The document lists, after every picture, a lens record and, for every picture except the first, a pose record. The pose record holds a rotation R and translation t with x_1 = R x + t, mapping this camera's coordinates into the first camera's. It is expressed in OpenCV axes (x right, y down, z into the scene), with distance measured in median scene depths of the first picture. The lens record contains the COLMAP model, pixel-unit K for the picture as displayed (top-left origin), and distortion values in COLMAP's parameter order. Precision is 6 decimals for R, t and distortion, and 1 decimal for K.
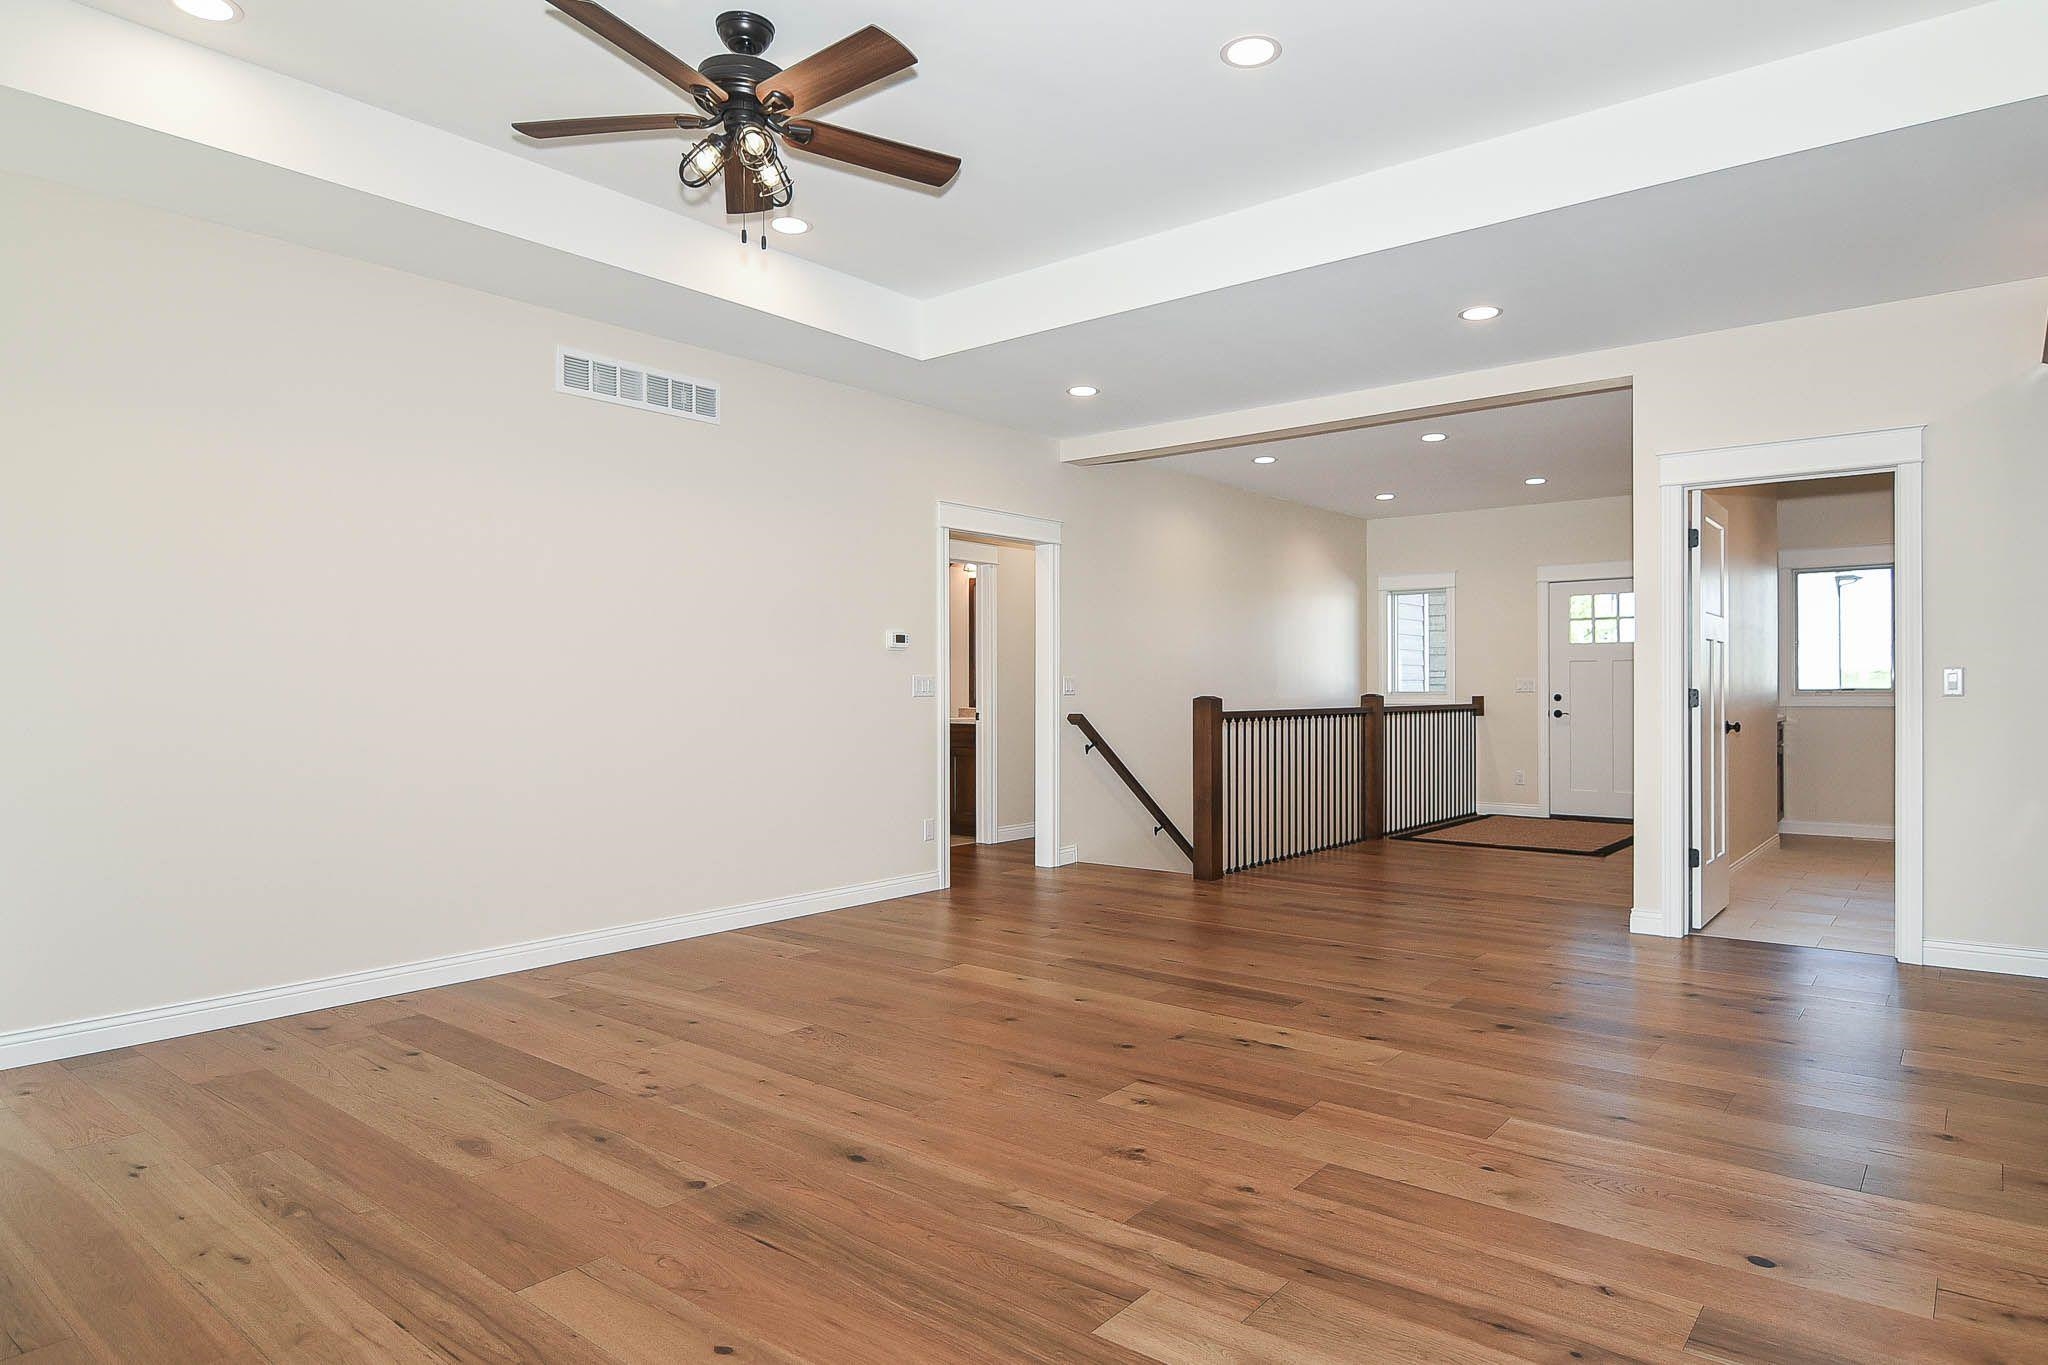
lens RADIAL K [[1188.6, 0, 1067.4], [0, 1188.6, 686.2], [0, 0, 1]] dist [0.007246, -0.018389]
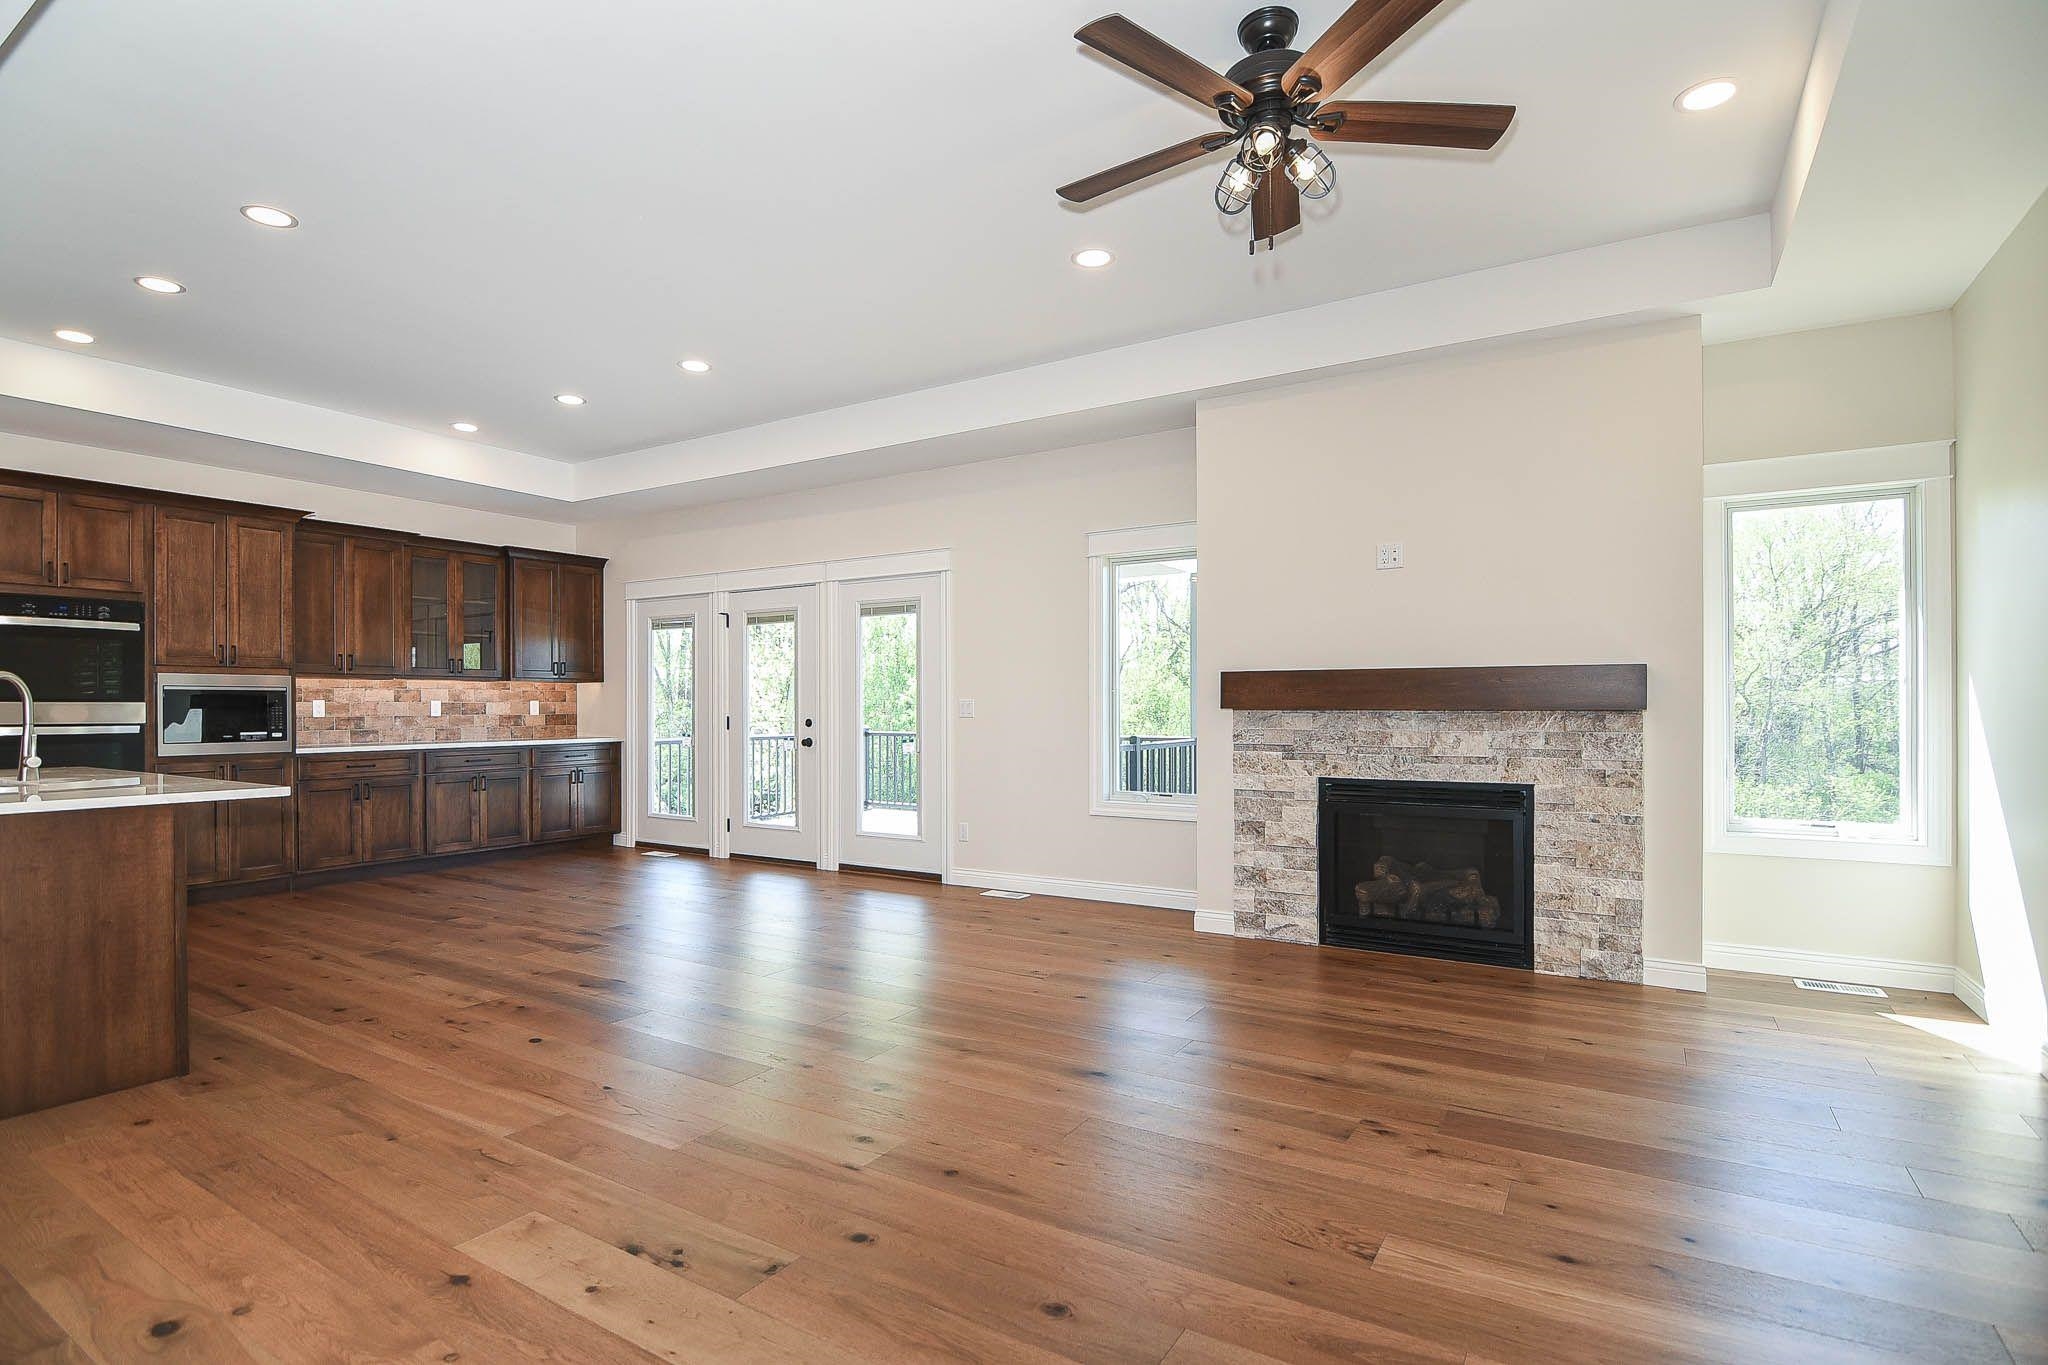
lens RADIAL K [[992.6, 0, 1017.1], [0, 992.6, 700.9], [0, 0, 1]] dist [-0.002460, -0.011918]
pose [[-0.994418, 0.006585, -0.105308, 0.009984], [0.007142, 0.999962, -0.004906, -0.000917], [0.105272, -0.005631, -0.994428, 0.888009]]
